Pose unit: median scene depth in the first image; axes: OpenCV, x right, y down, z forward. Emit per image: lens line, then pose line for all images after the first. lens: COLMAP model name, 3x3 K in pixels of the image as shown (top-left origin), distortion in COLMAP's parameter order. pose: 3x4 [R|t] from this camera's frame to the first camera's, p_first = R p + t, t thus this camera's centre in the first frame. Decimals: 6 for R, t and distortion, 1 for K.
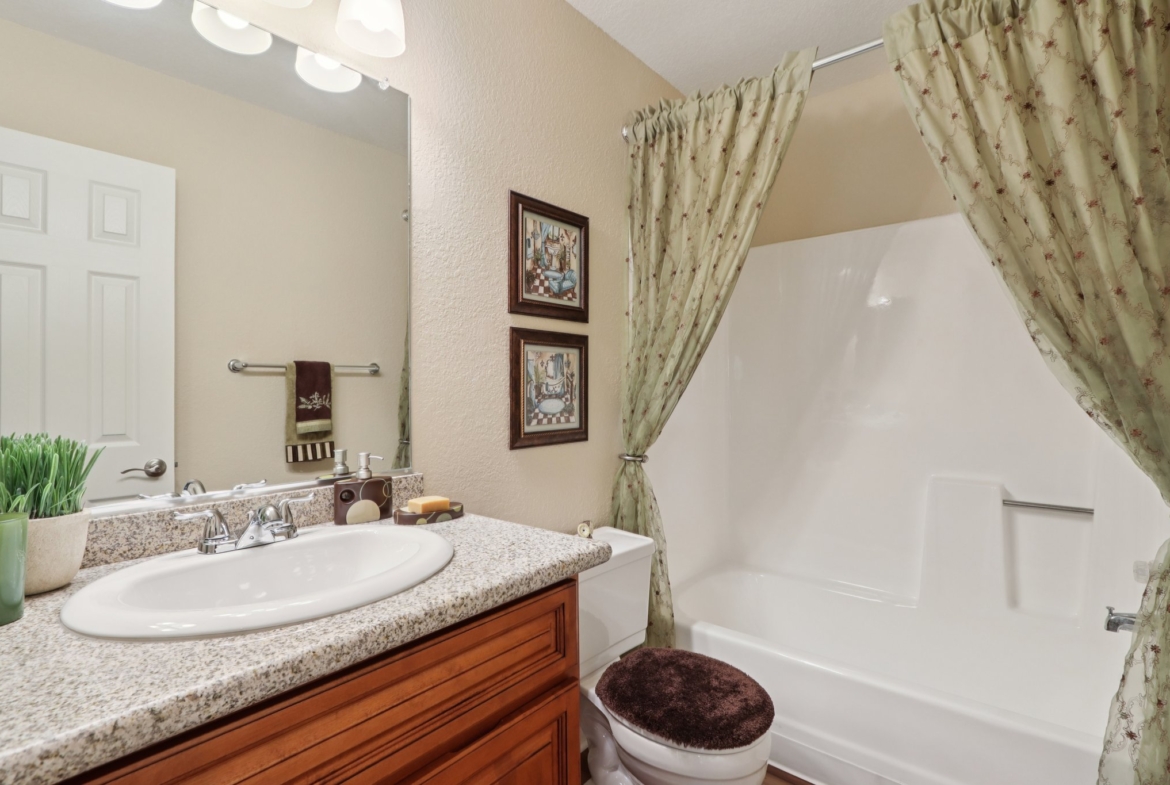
lens RADIAL K [[559.6, 0, 592.8], [0, 559.6, 392.1], [0, 0, 1]] dist [-0.006326, -0.000083]
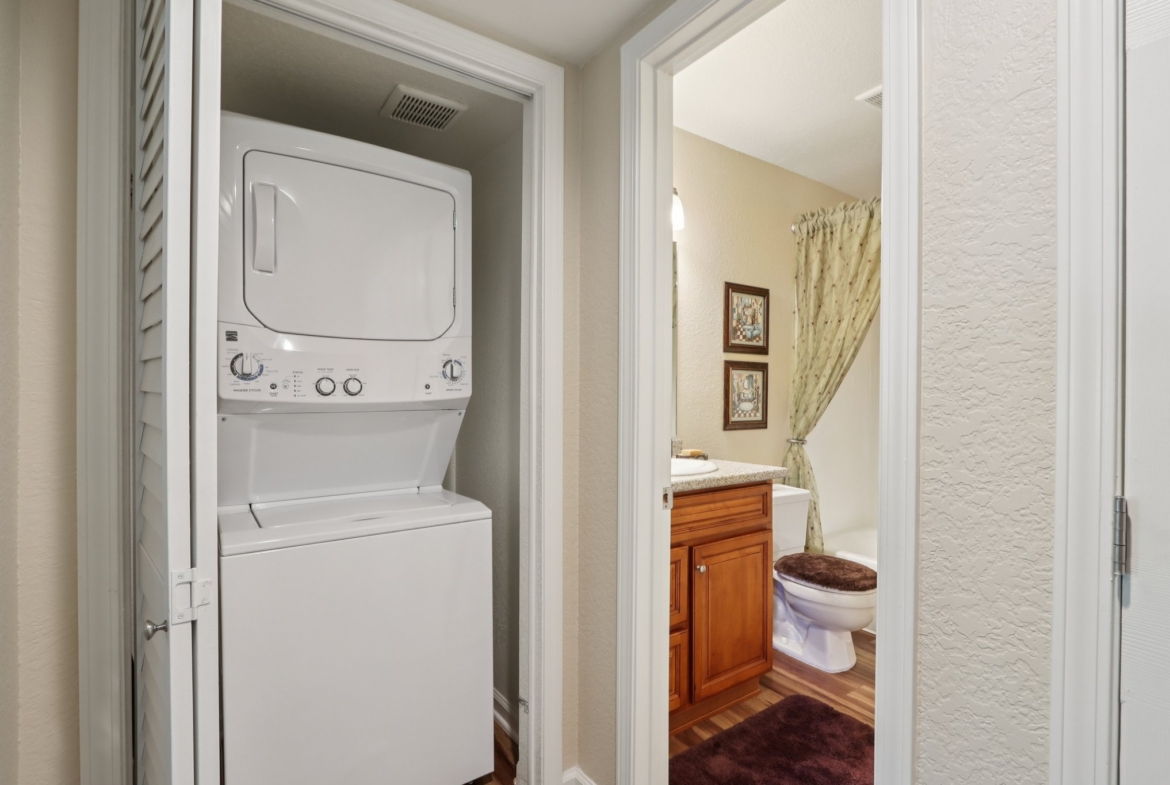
lens RADIAL K [[559.6, 0, 592.8], [0, 559.6, 392.1], [0, 0, 1]] dist [-0.006326, -0.000083]
pose [[0.965008, 0.012109, -0.261942, -0.072804], [-0.014854, 0.999853, -0.008504, 0.003632], [0.261801, 0.012098, 0.965046, -0.680497]]
